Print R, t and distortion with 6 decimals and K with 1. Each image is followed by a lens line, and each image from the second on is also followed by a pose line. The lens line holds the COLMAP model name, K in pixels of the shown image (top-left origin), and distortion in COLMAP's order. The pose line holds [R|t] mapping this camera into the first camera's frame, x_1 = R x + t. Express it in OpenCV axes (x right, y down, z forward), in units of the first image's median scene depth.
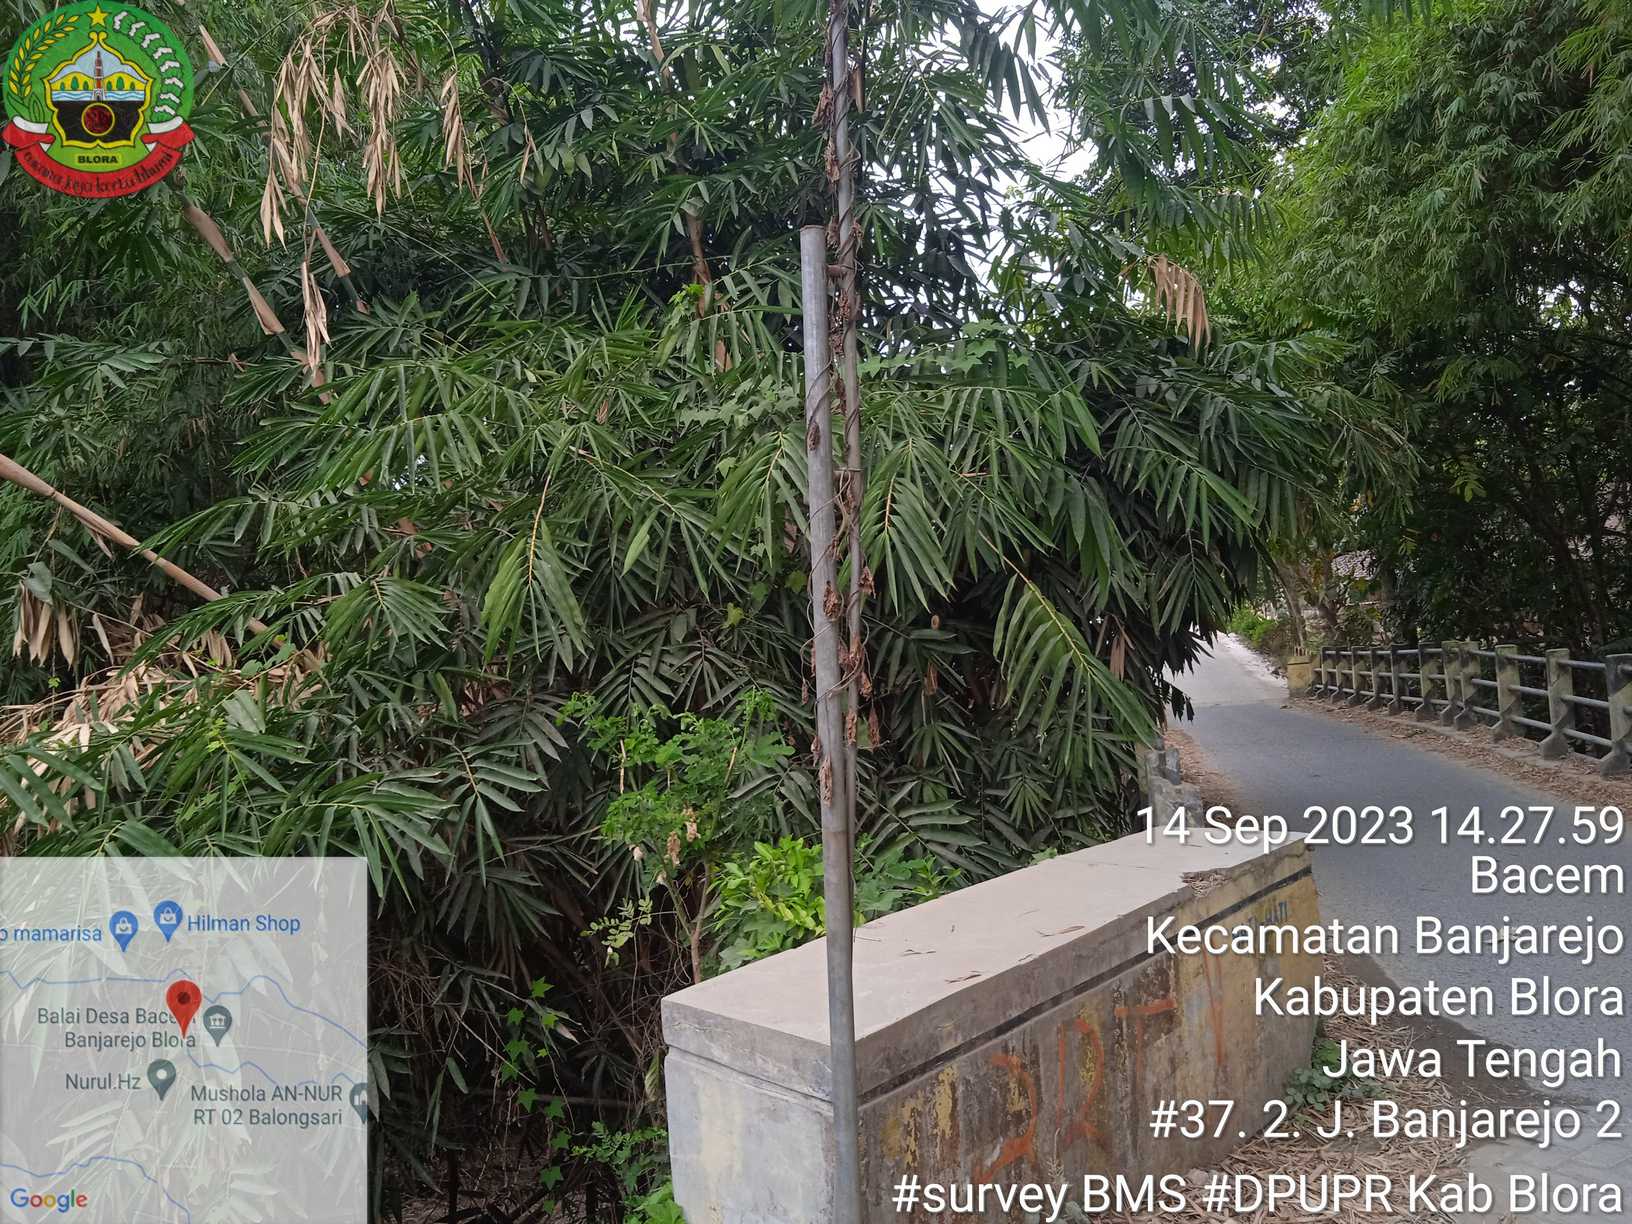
lens RADIAL K [[1338.1, 0, 816.0], [0, 1338.1, 612.0], [0, 0, 1]] dist [0.063797, -0.062458]
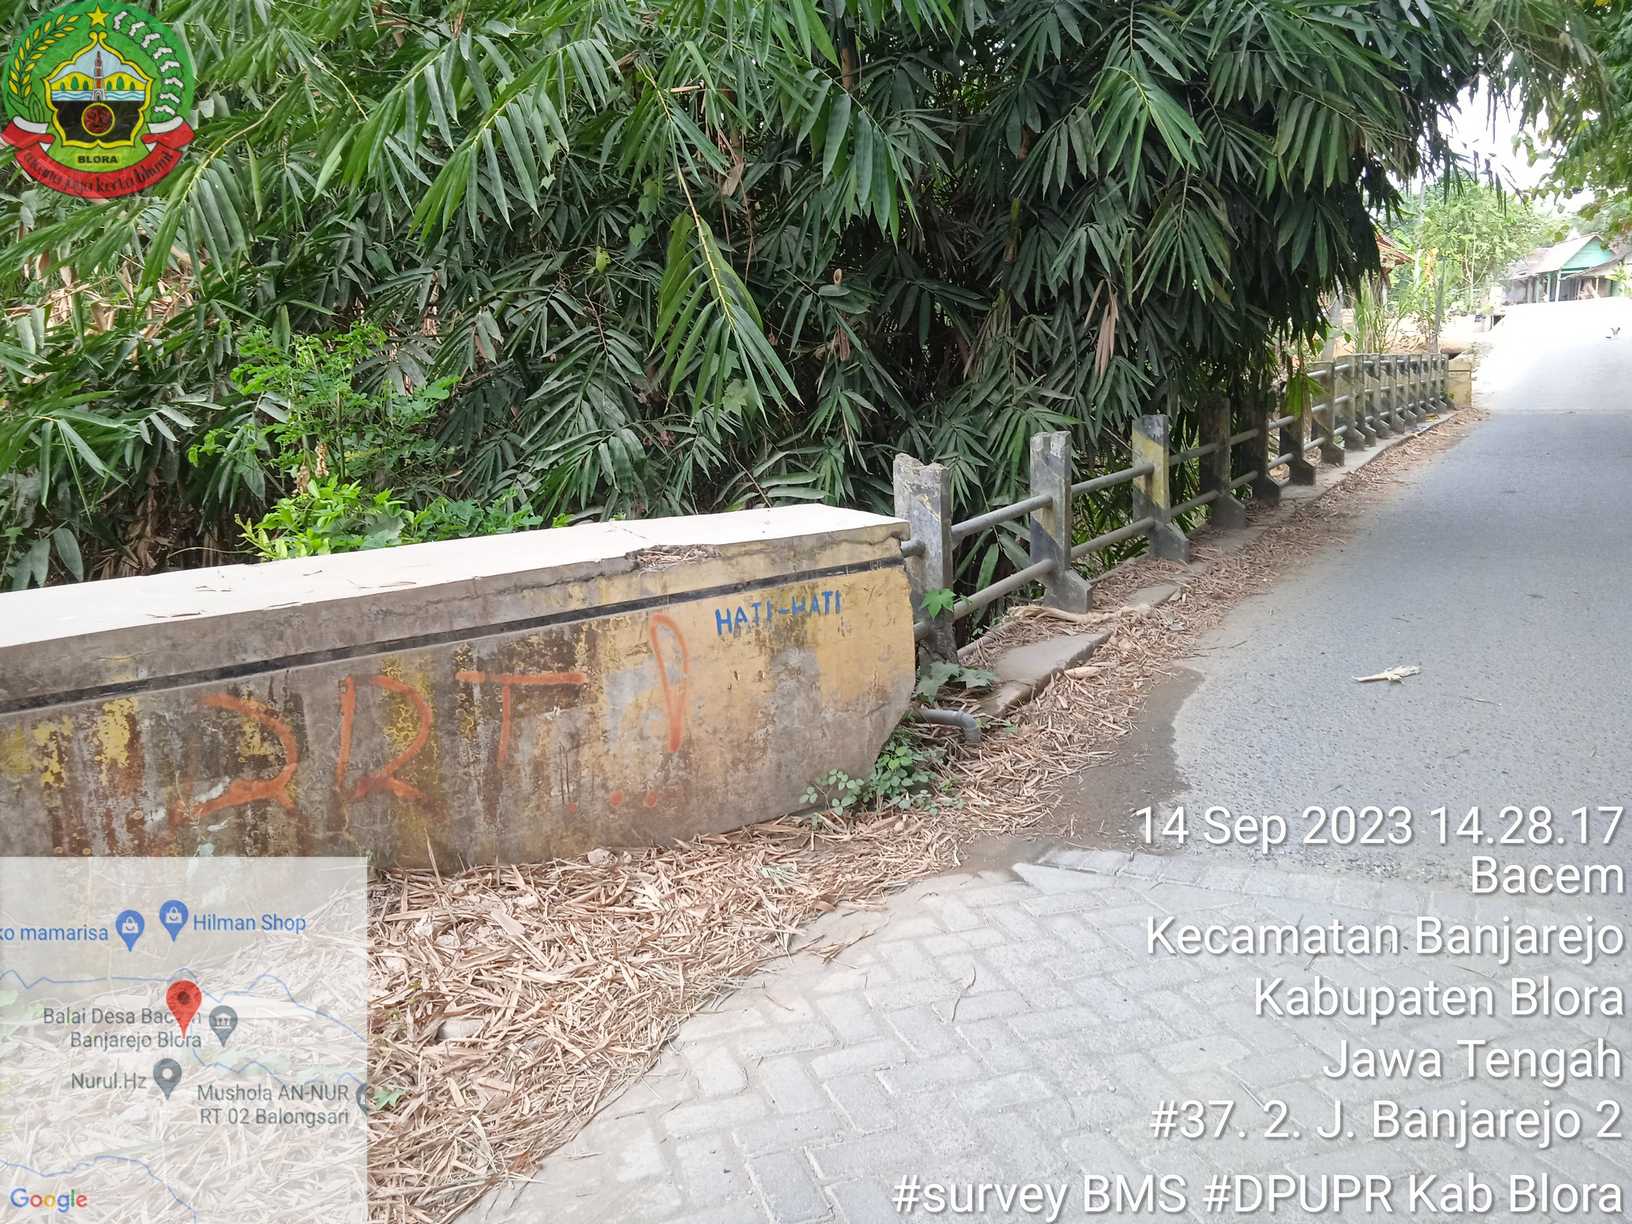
lens RADIAL K [[1338.1, 0, 816.0], [0, 1338.1, 612.0], [0, 0, 1]] dist [0.063797, -0.062458]
pose [[0.951413, 0.101778, -0.290612, 0.739035], [-0.031645, 0.971116, 0.236502, 0.027746], [0.306289, -0.215814, 0.927152, 0.231782]]
